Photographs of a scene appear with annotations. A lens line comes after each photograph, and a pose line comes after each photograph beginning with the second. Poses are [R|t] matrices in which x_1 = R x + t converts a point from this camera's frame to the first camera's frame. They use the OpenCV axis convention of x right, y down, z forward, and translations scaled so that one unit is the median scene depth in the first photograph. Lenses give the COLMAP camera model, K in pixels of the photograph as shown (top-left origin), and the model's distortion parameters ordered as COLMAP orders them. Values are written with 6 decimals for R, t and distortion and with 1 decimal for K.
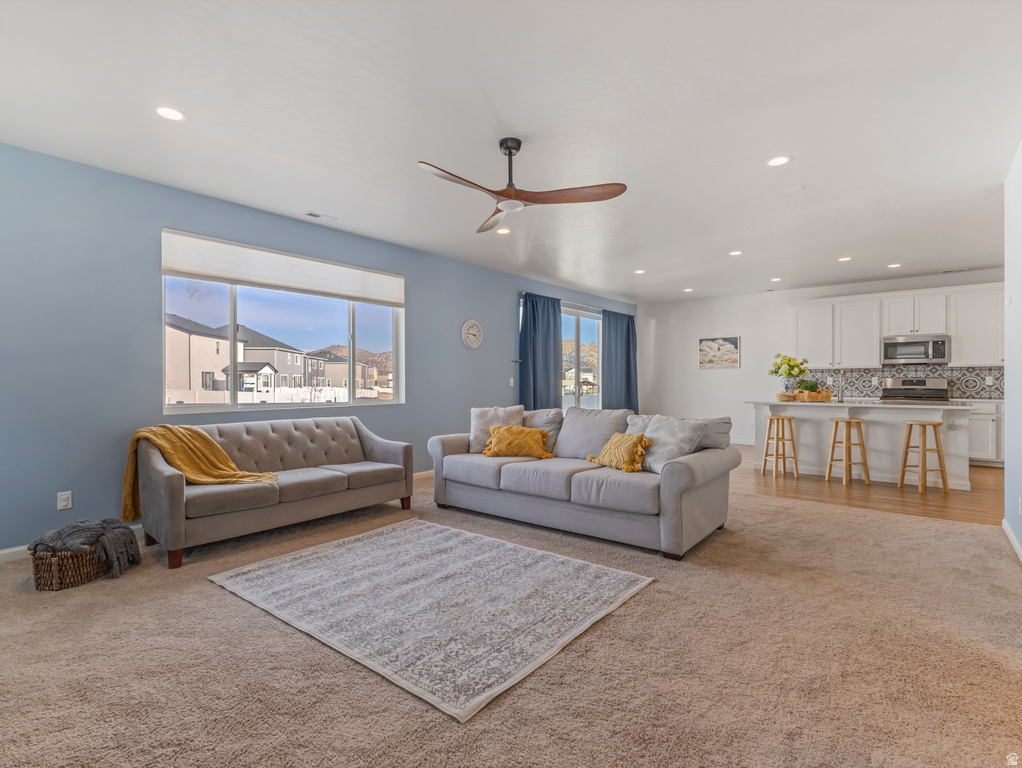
lens RADIAL K [[502.4, 0, 511.0], [0, 502.4, 384.0], [0, 0, 1]] dist [0.004444, -0.000936]
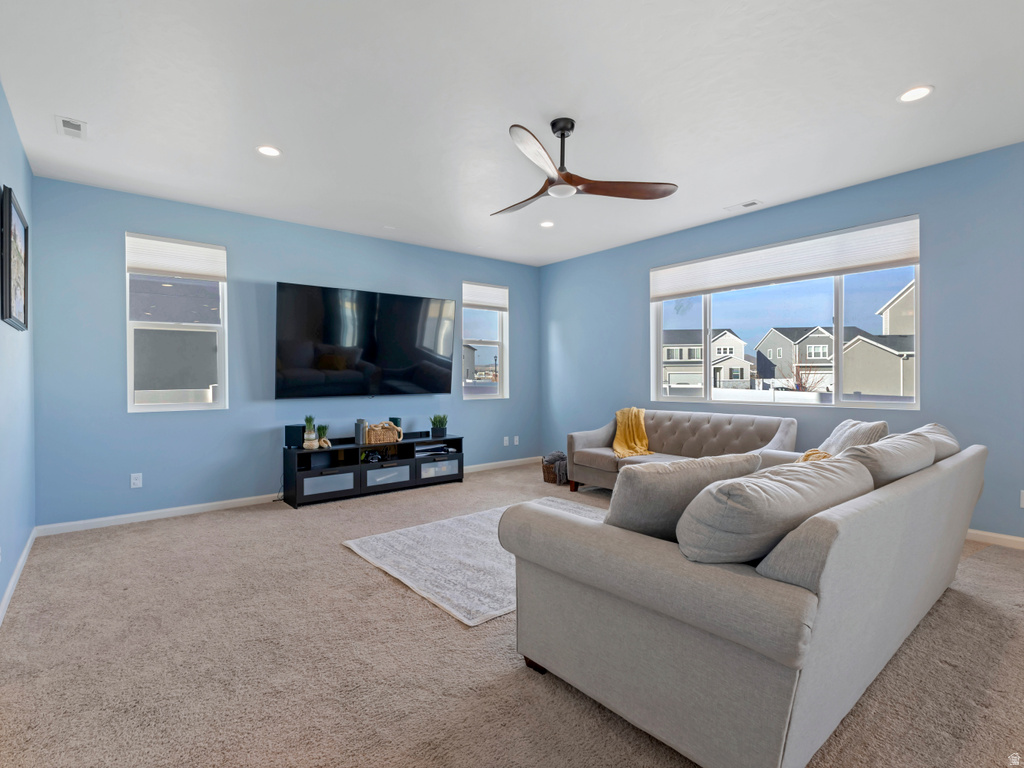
lens RADIAL K [[503.4, 0, 512.0], [0, 503.4, 384.0], [0, 0, 1]] dist [0.004444, -0.000936]
pose [[-0.192698, 0.012744, -0.981175, 5.334085], [-0.002712, 0.999905, 0.013520, -0.041478], [0.981254, 0.005266, -0.192645, 6.176886]]
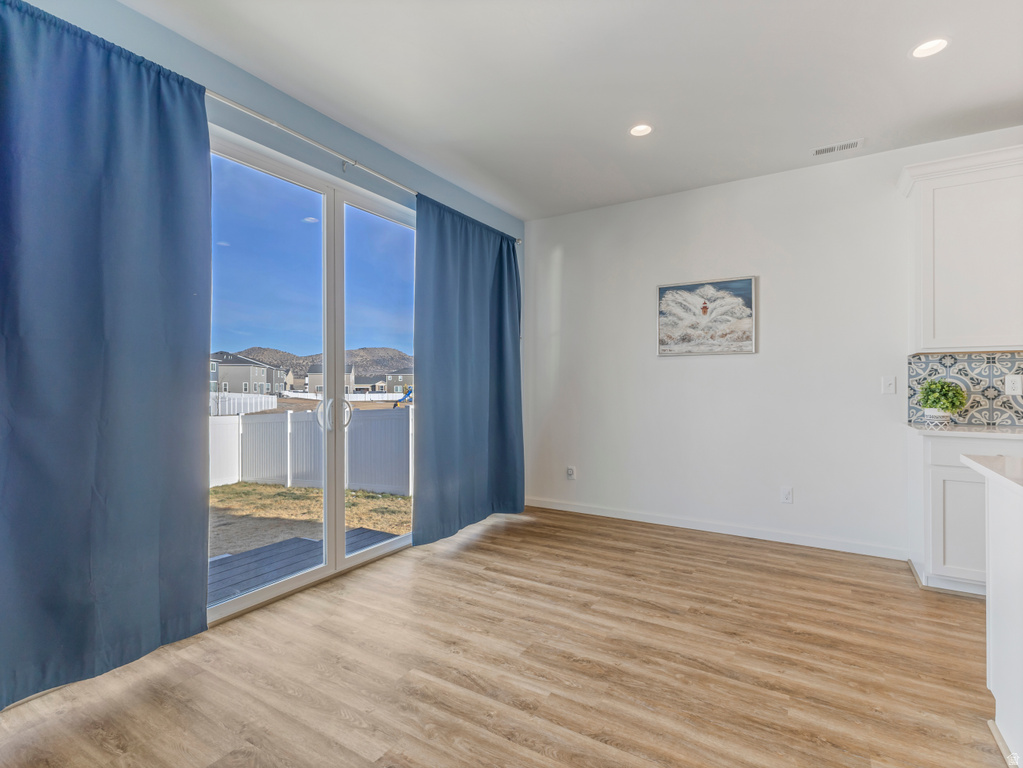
lens RADIAL K [[502.9, 0, 511.5], [0, 502.9, 384.0], [0, 0, 1]] dist [0.004444, -0.000936]
pose [[0.991356, 0.001611, 0.131188, 0.182398], [-0.000404, 0.999957, -0.009222, -0.002785], [-0.131197, 0.009089, 0.991315, 0.556425]]
